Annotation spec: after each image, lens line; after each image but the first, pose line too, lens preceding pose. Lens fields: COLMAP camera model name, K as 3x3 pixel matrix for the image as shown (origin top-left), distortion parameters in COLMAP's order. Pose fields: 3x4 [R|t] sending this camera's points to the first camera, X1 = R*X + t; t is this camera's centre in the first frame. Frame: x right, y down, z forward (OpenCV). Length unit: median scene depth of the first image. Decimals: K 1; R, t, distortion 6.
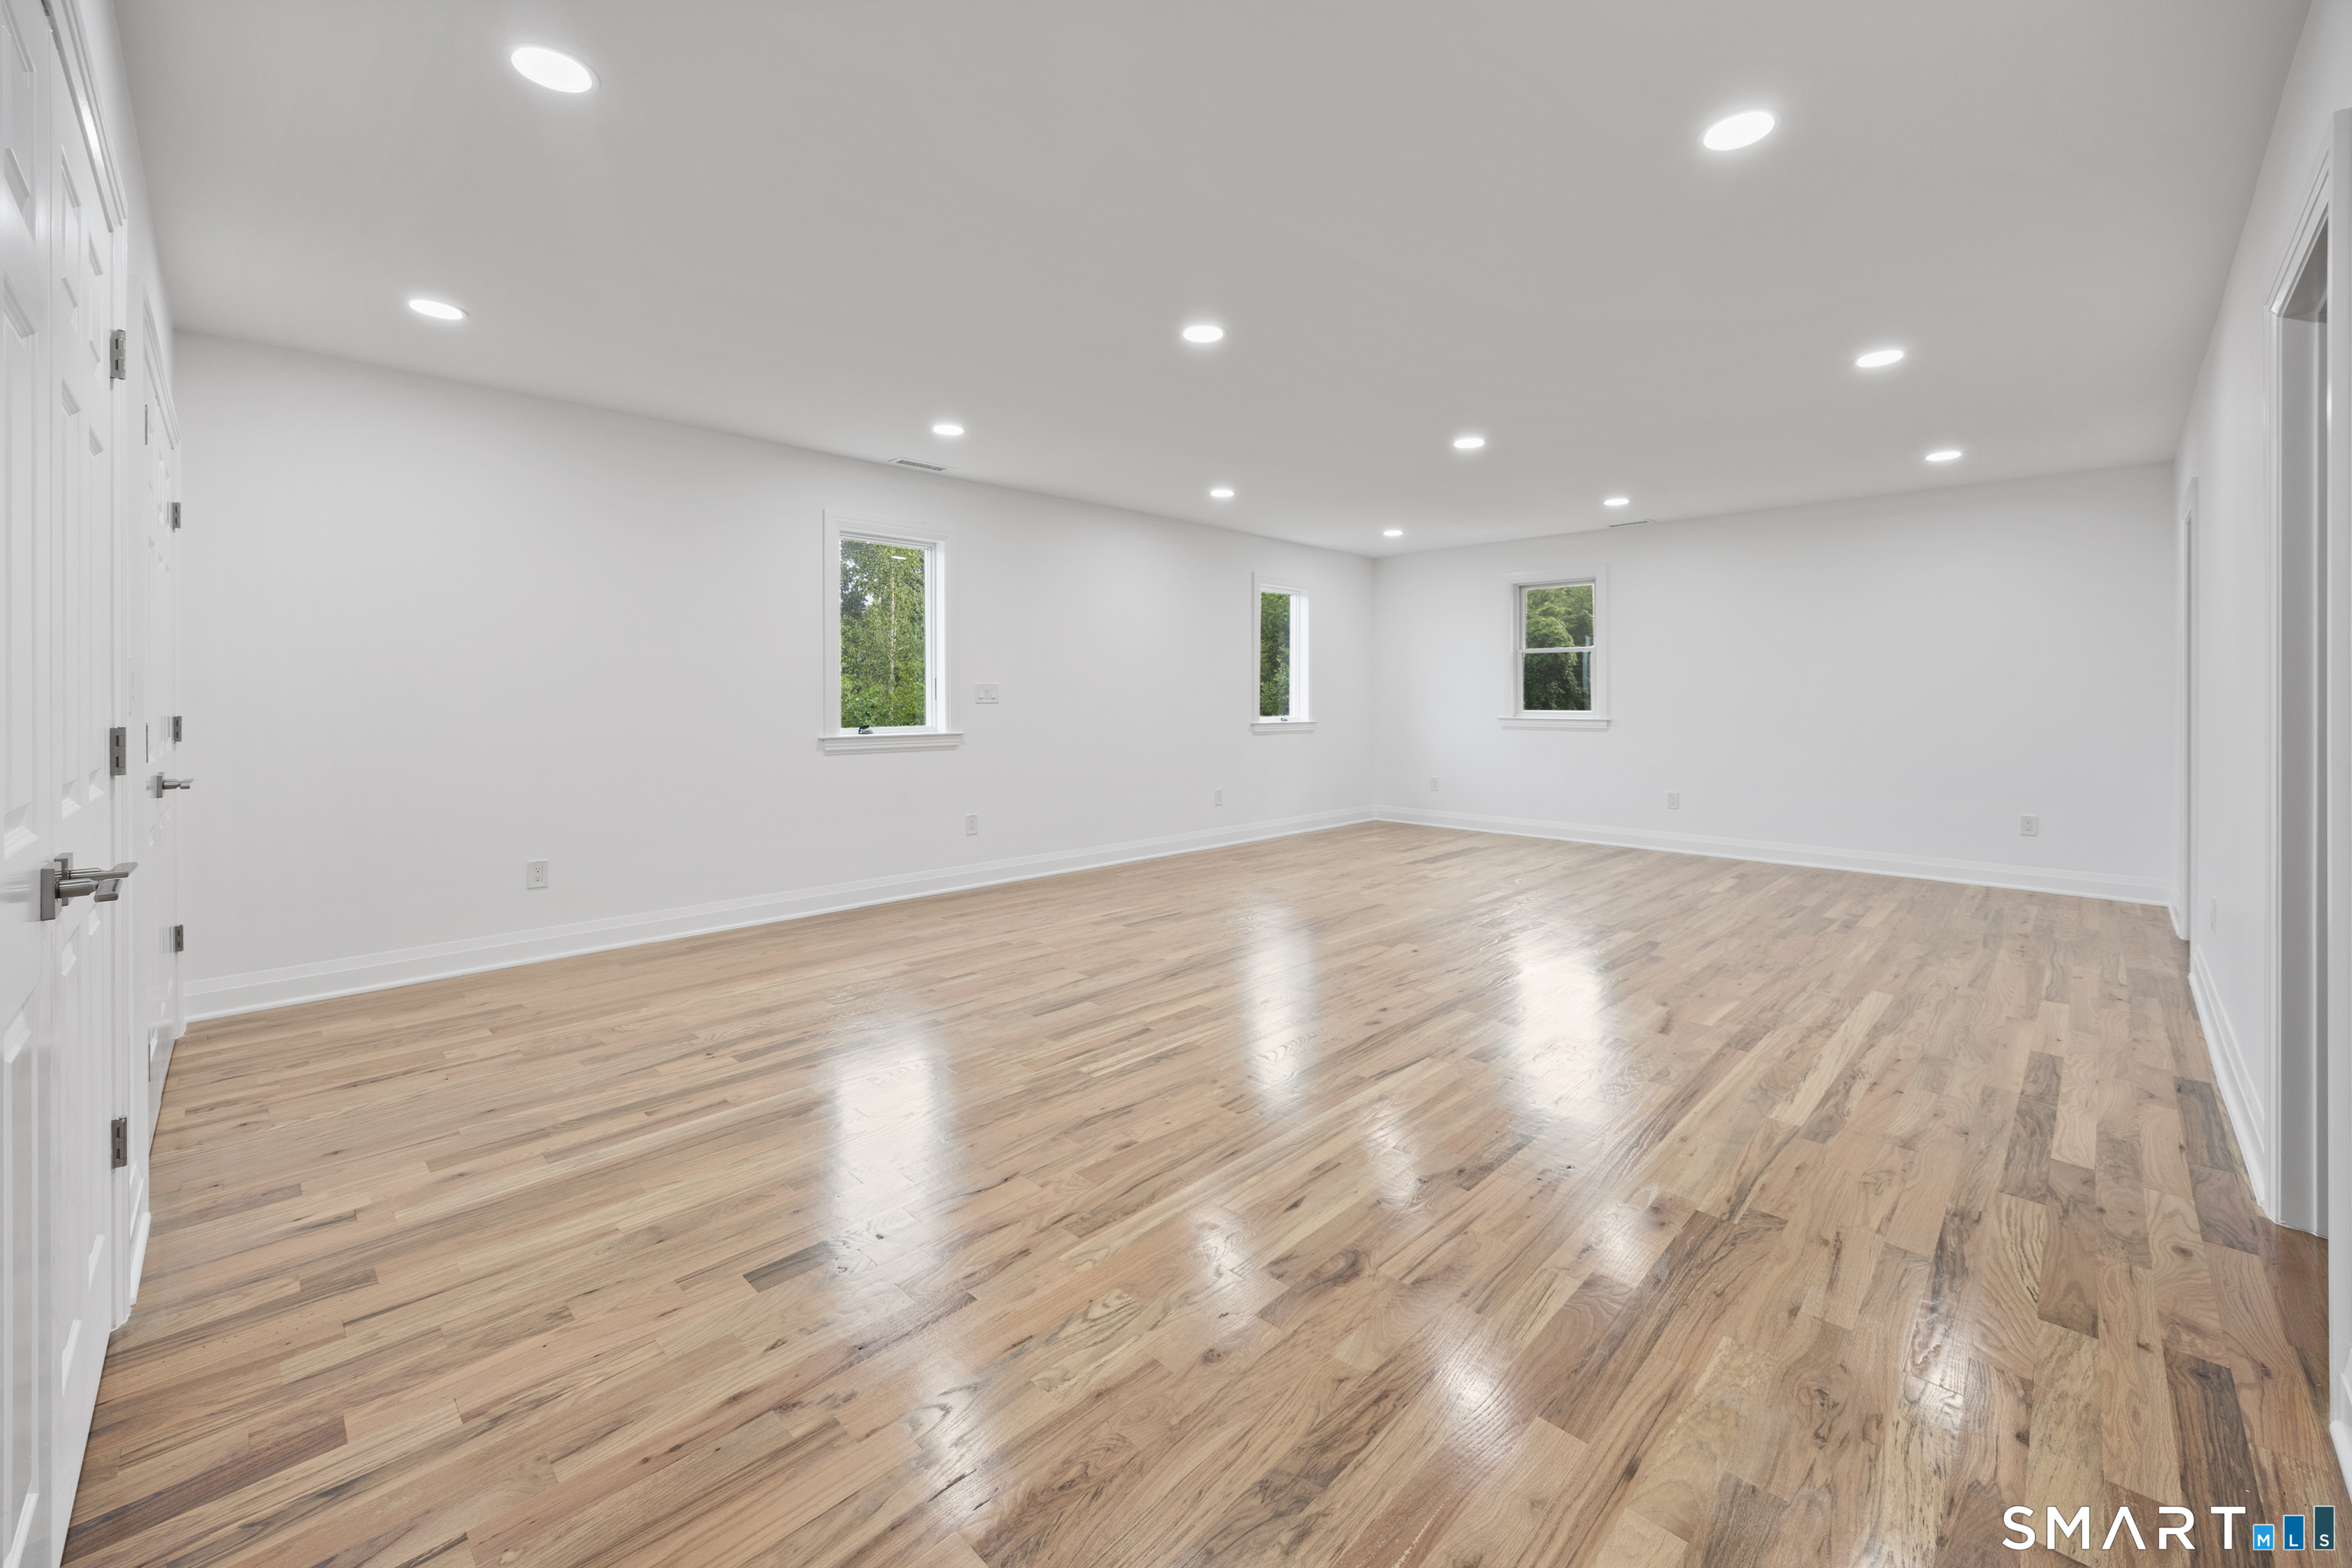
lens RADIAL K [[932.0, 0, 1165.7], [0, 932.0, 712.7], [0, 0, 1]] dist [-0.000935, -0.000140]
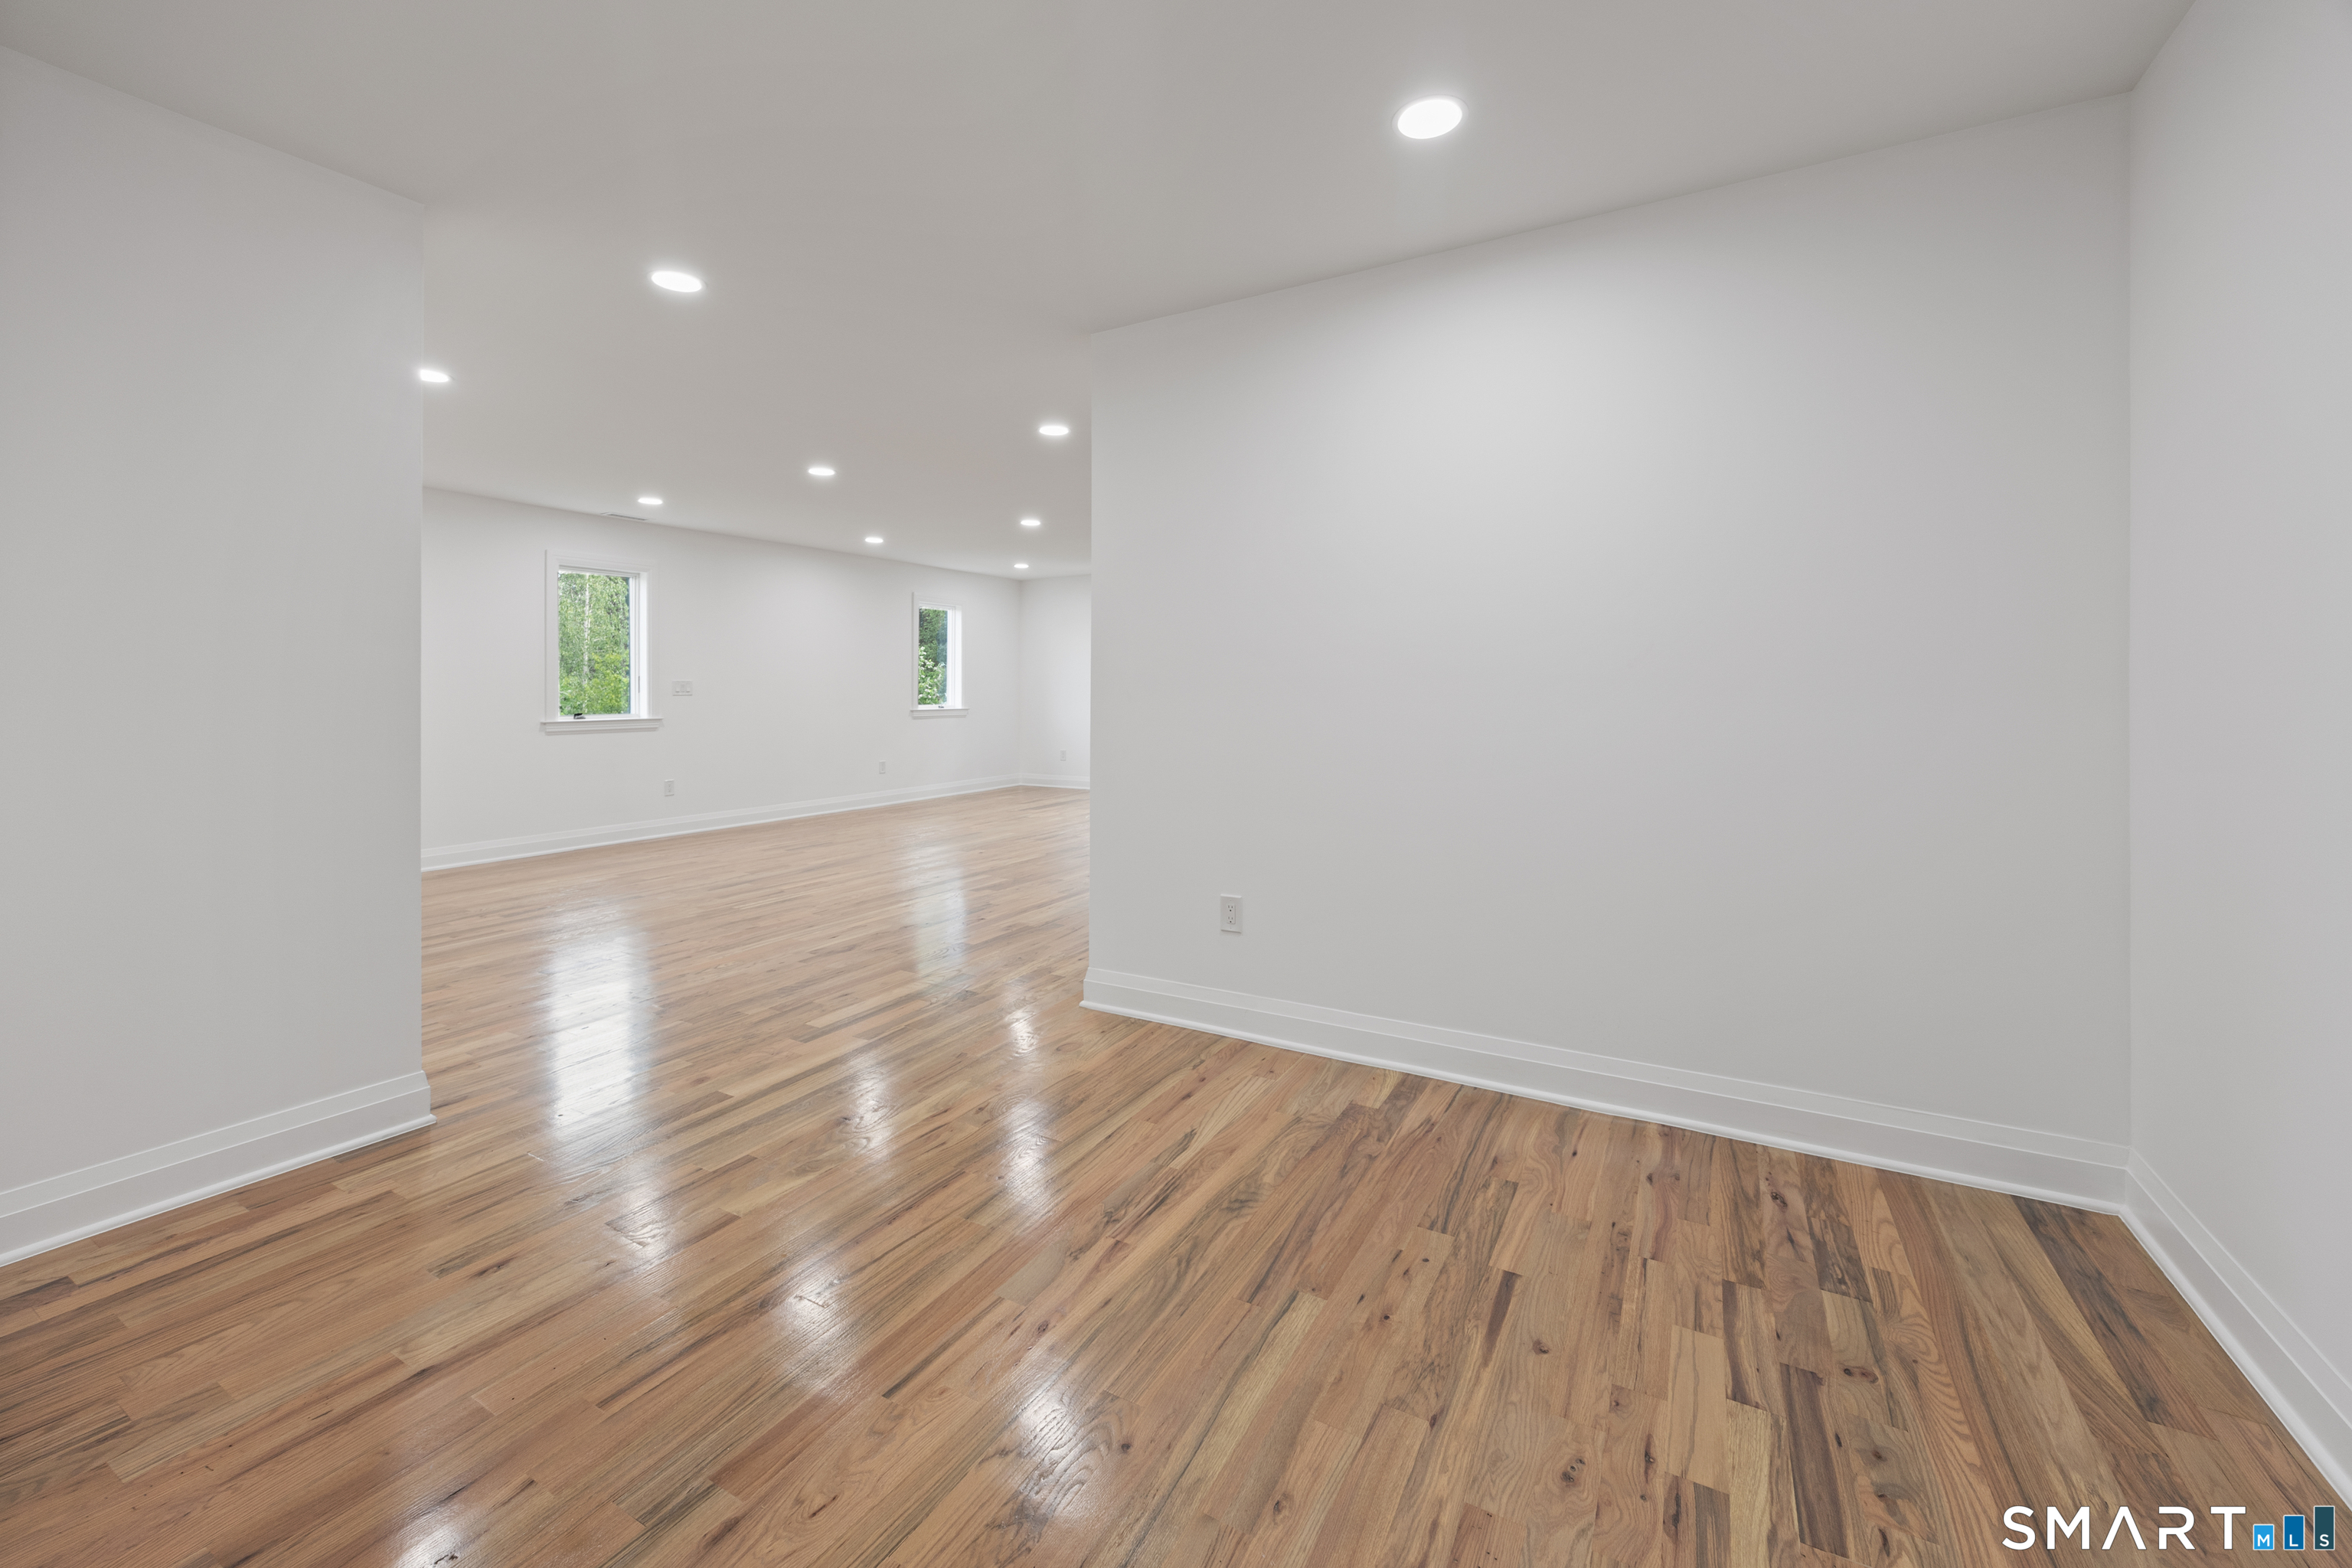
lens RADIAL K [[950.2, 0, 1177.1], [0, 950.2, 684.4], [0, 0, 1]] dist [-0.003232, -0.000406]
pose [[0.961552, -0.001239, 0.274621, 0.102414], [0.006687, 0.999799, -0.018901, 0.003983], [-0.274543, 0.020011, 0.961367, -0.439410]]
